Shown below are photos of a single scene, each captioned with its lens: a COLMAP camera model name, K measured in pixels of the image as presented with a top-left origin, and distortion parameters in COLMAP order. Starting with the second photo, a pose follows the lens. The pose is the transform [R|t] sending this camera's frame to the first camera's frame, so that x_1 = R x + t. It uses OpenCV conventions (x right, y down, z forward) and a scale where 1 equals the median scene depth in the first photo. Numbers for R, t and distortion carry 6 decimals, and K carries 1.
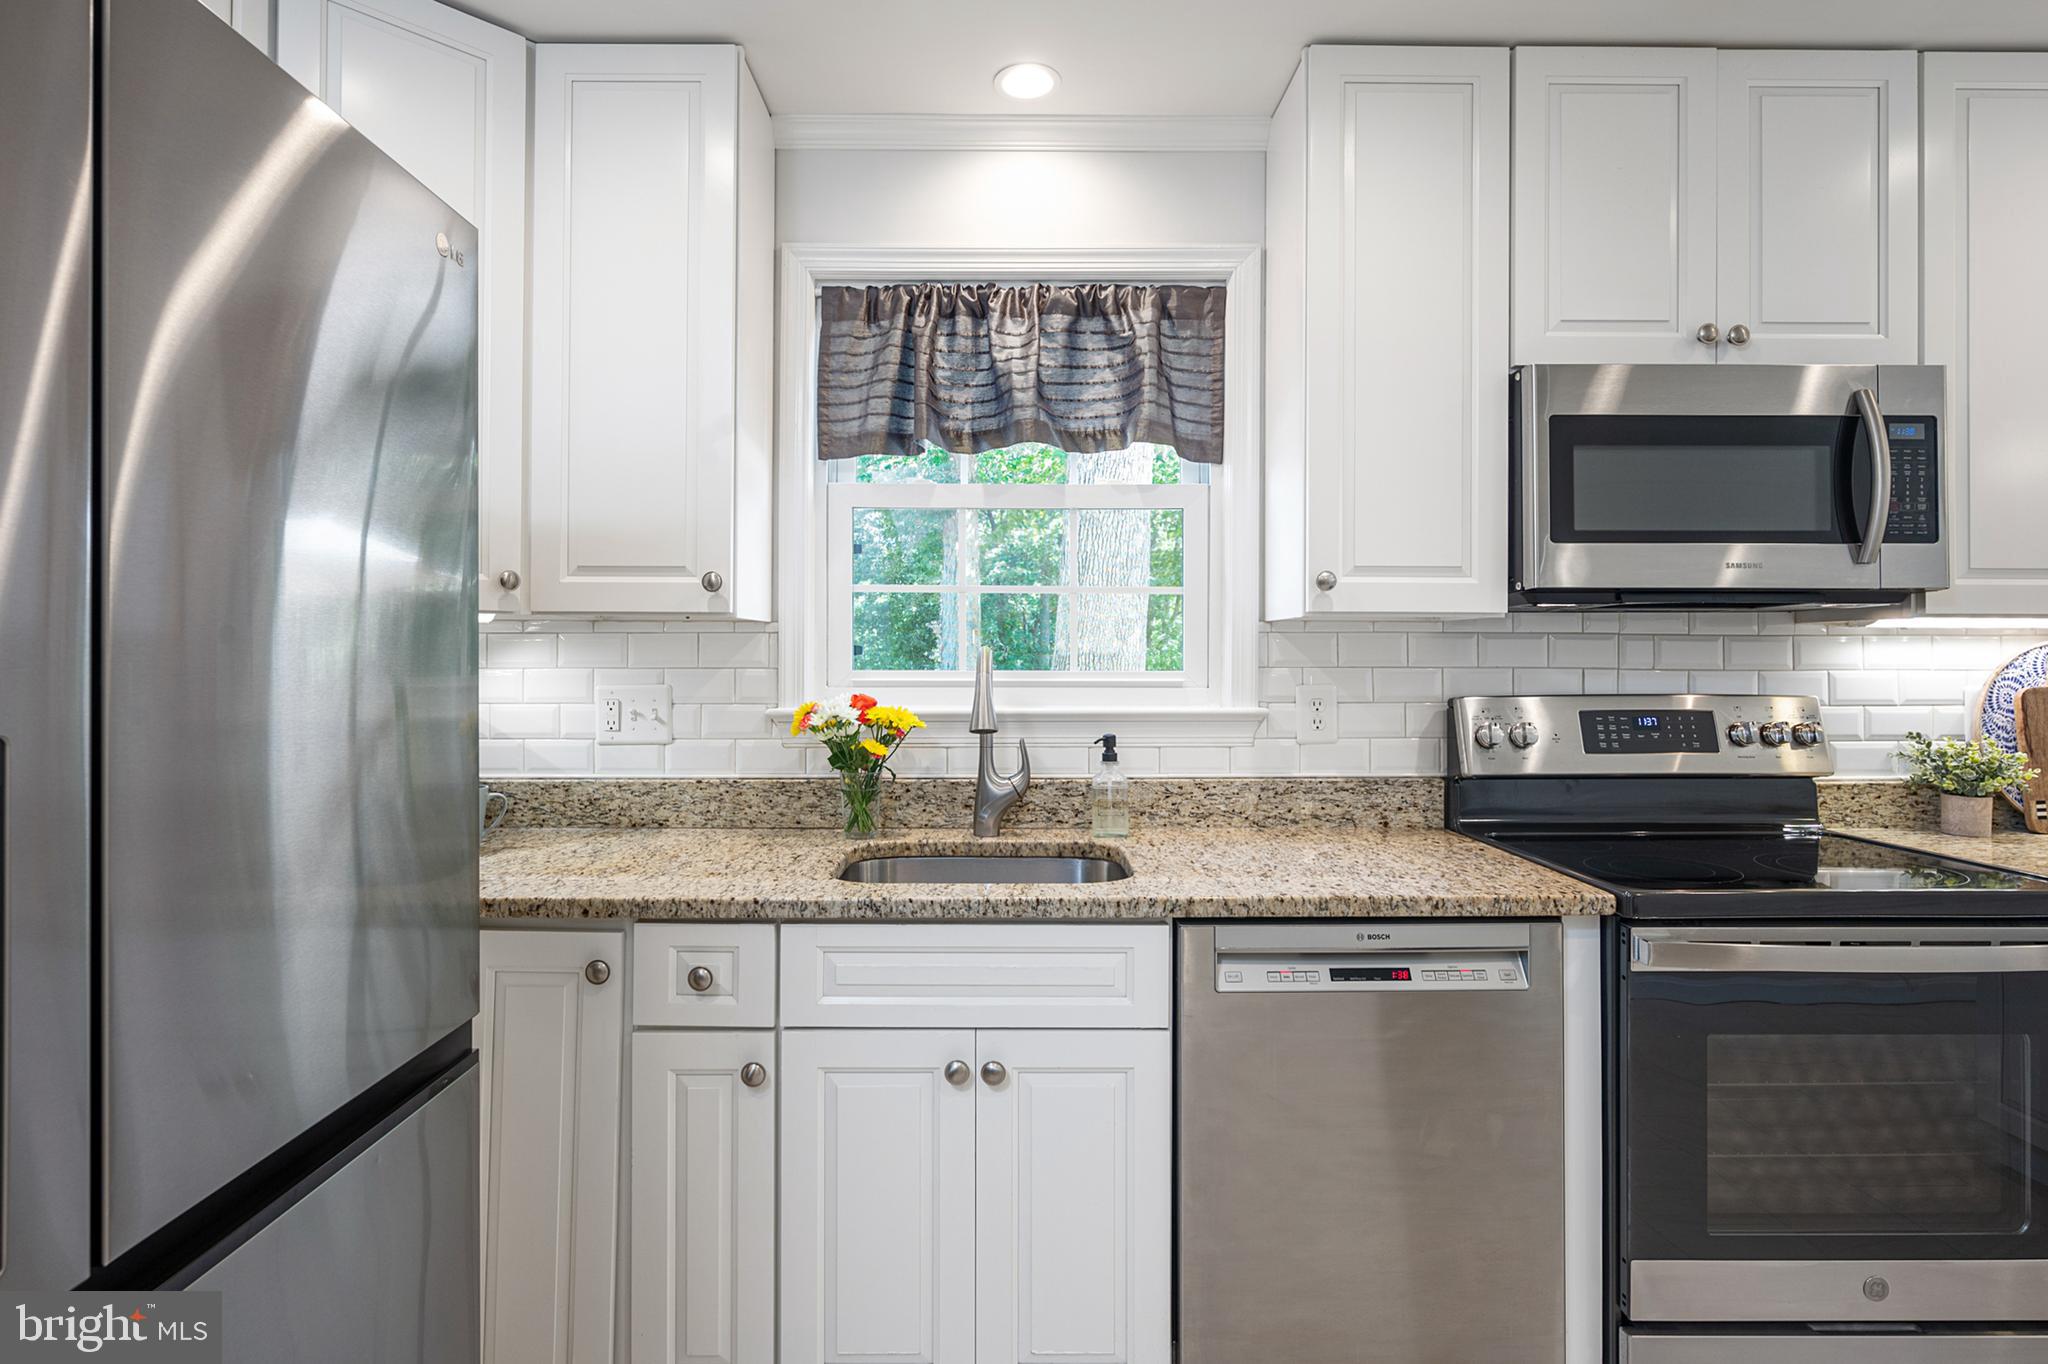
lens RADIAL K [[1032.7, 0, 1008.6], [0, 1032.7, 640.3], [0, 0, 1]] dist [-0.004485, 0.001563]
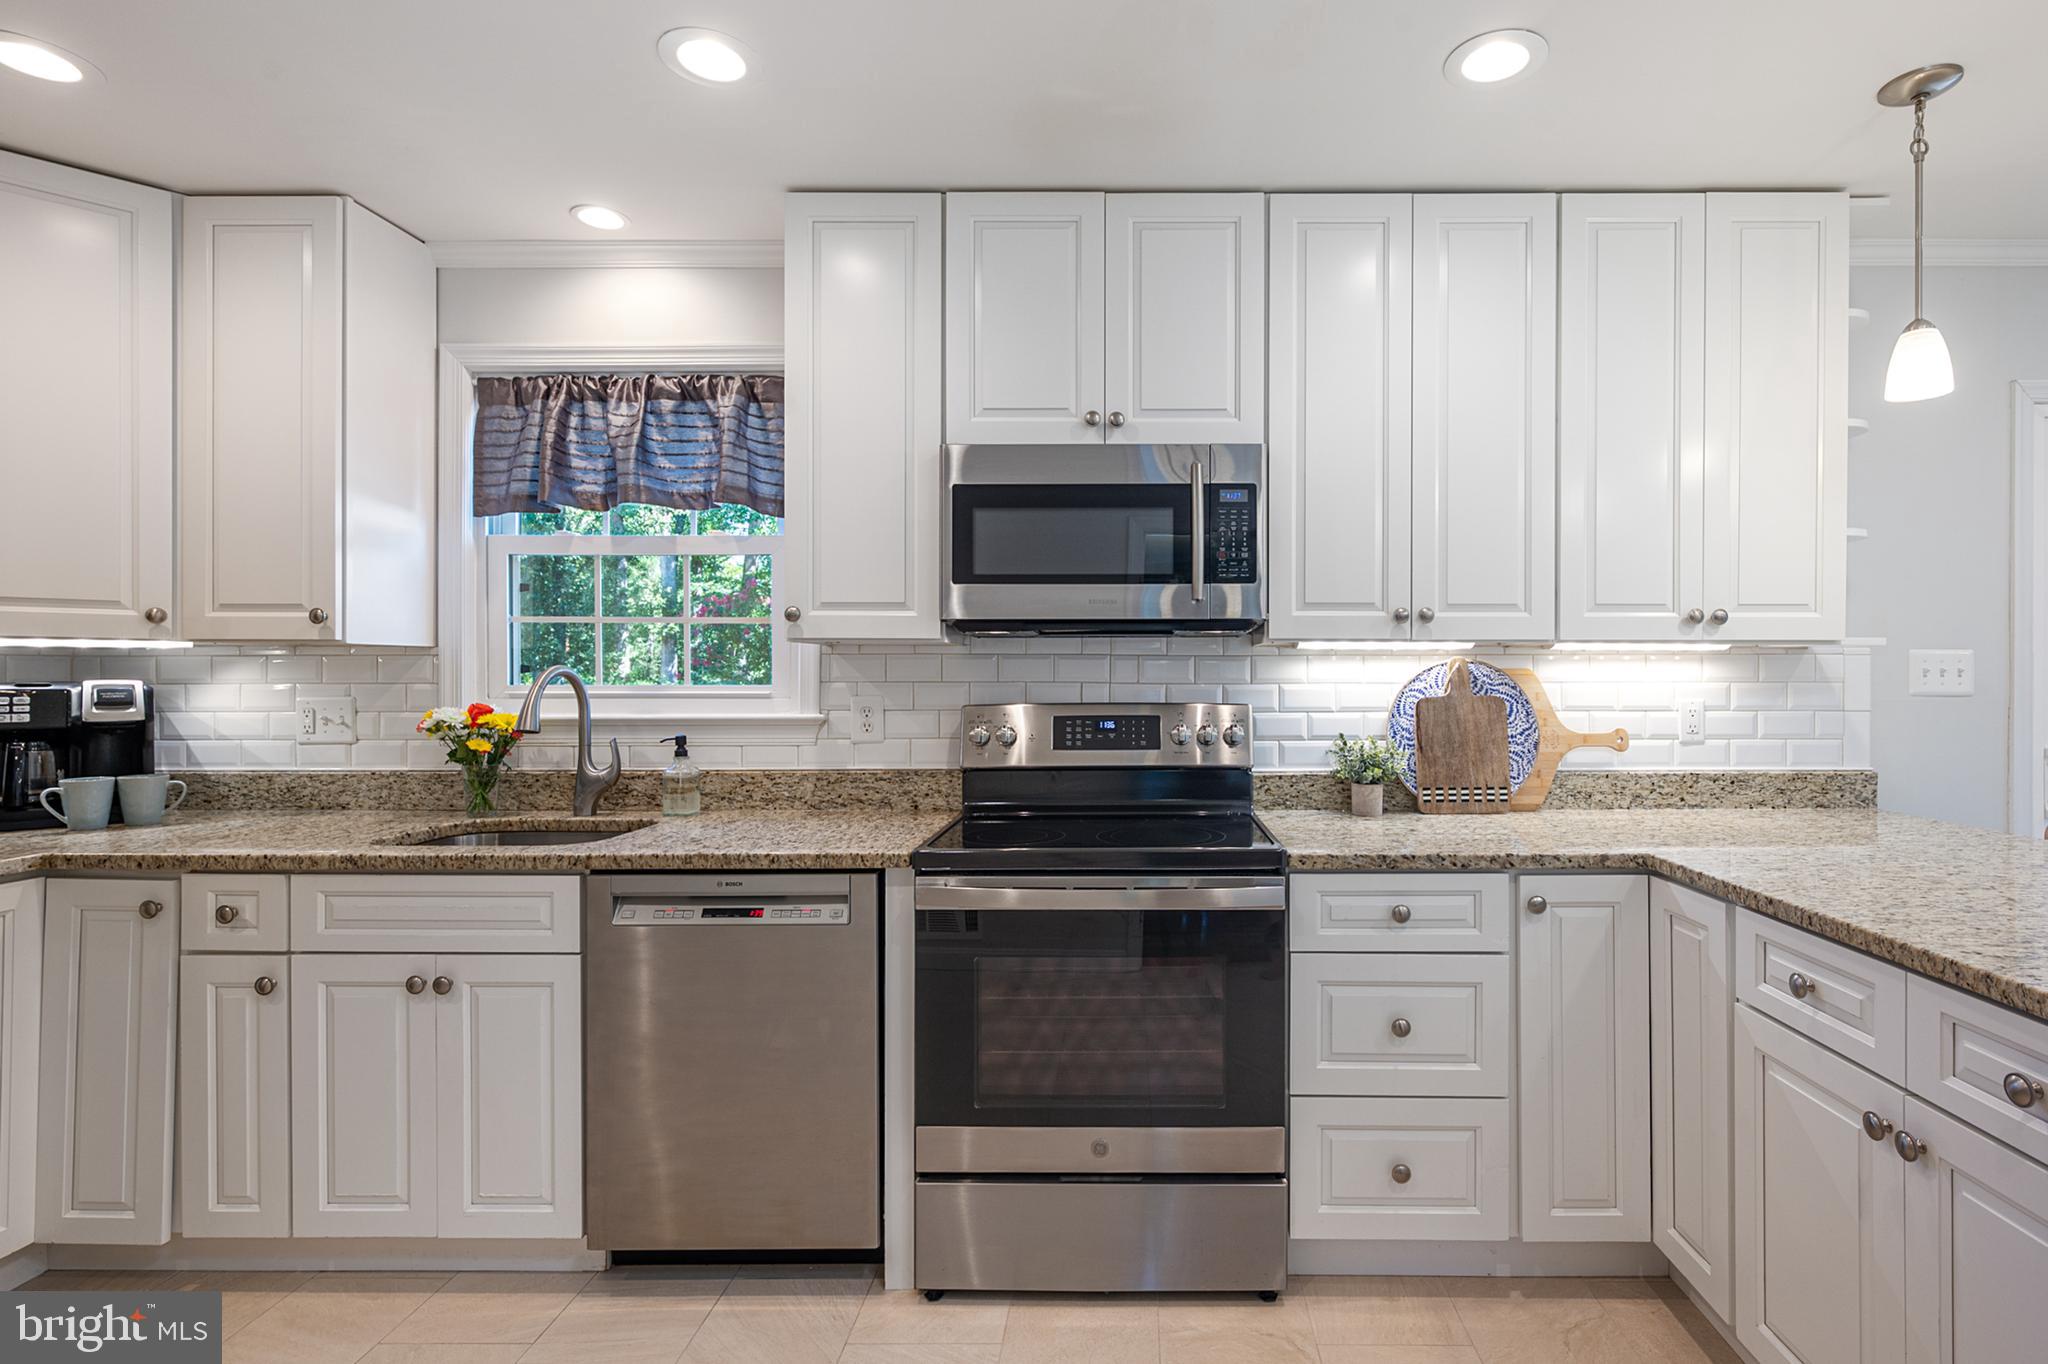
lens RADIAL K [[977.7, 0, 1130.9], [0, 977.7, 668.2], [0, 0, 1]] dist [-0.006721, 0.001550]
pose [[0.999951, -0.002377, -0.009617, 0.659373], [0.002484, 0.999935, 0.011135, -0.002742], [0.009590, -0.011159, 0.999892, -0.186292]]
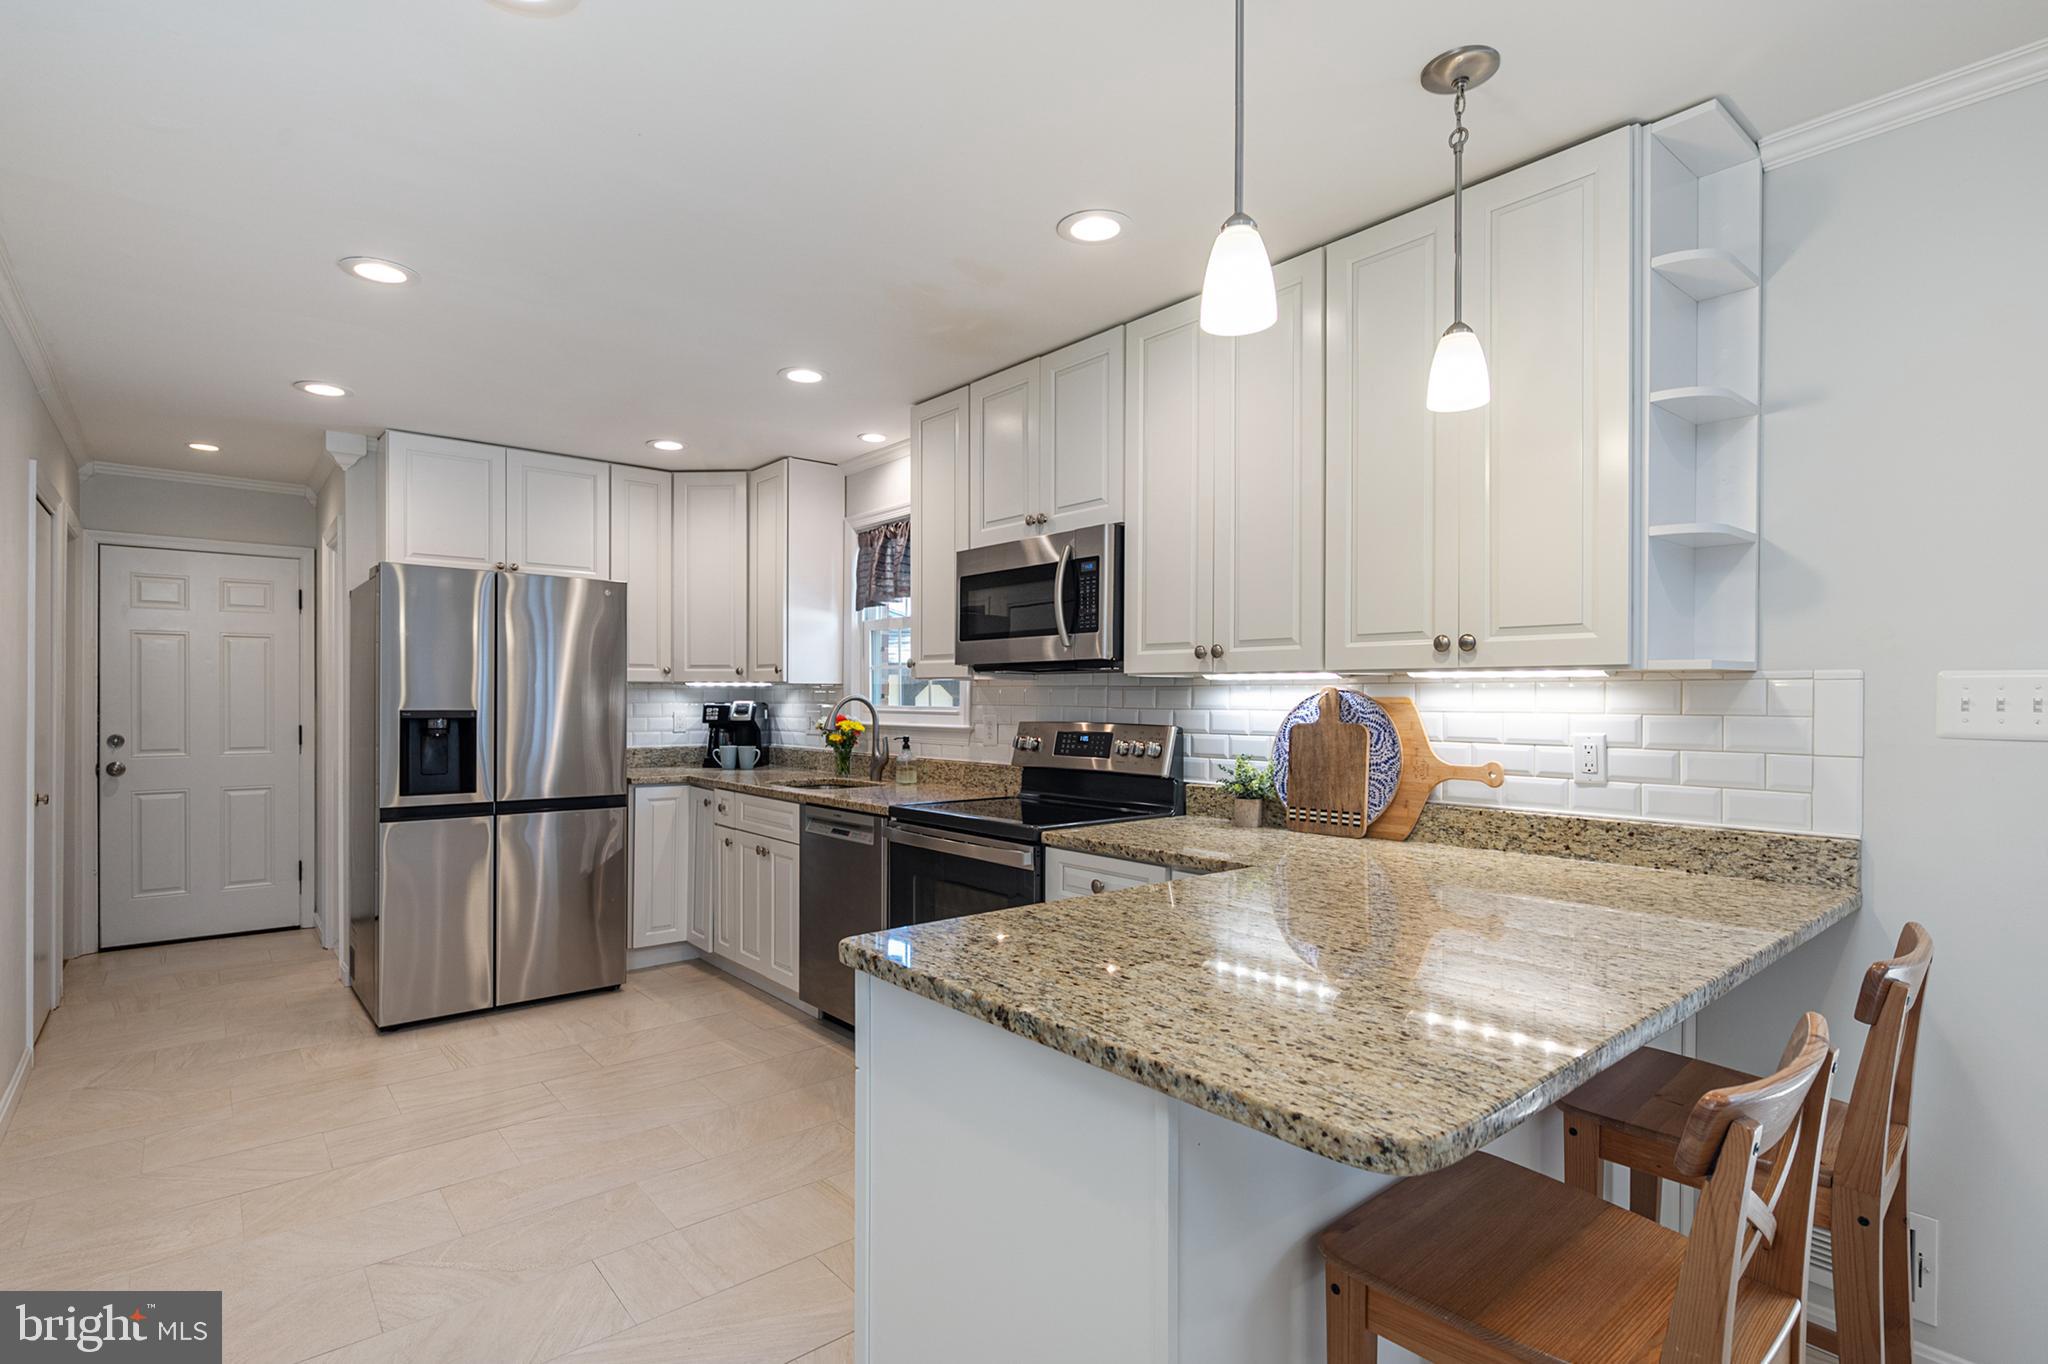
lens RADIAL K [[1032.7, 0, 1025.0], [0, 1032.7, 686.0], [0, 0, 1]] dist [-0.004485, 0.001563]
pose [[0.623826, -0.008697, -0.781515, 1.889105], [0.011923, 0.999928, -0.001610, -0.004463], [0.781472, -0.008314, 0.623885, -0.118539]]
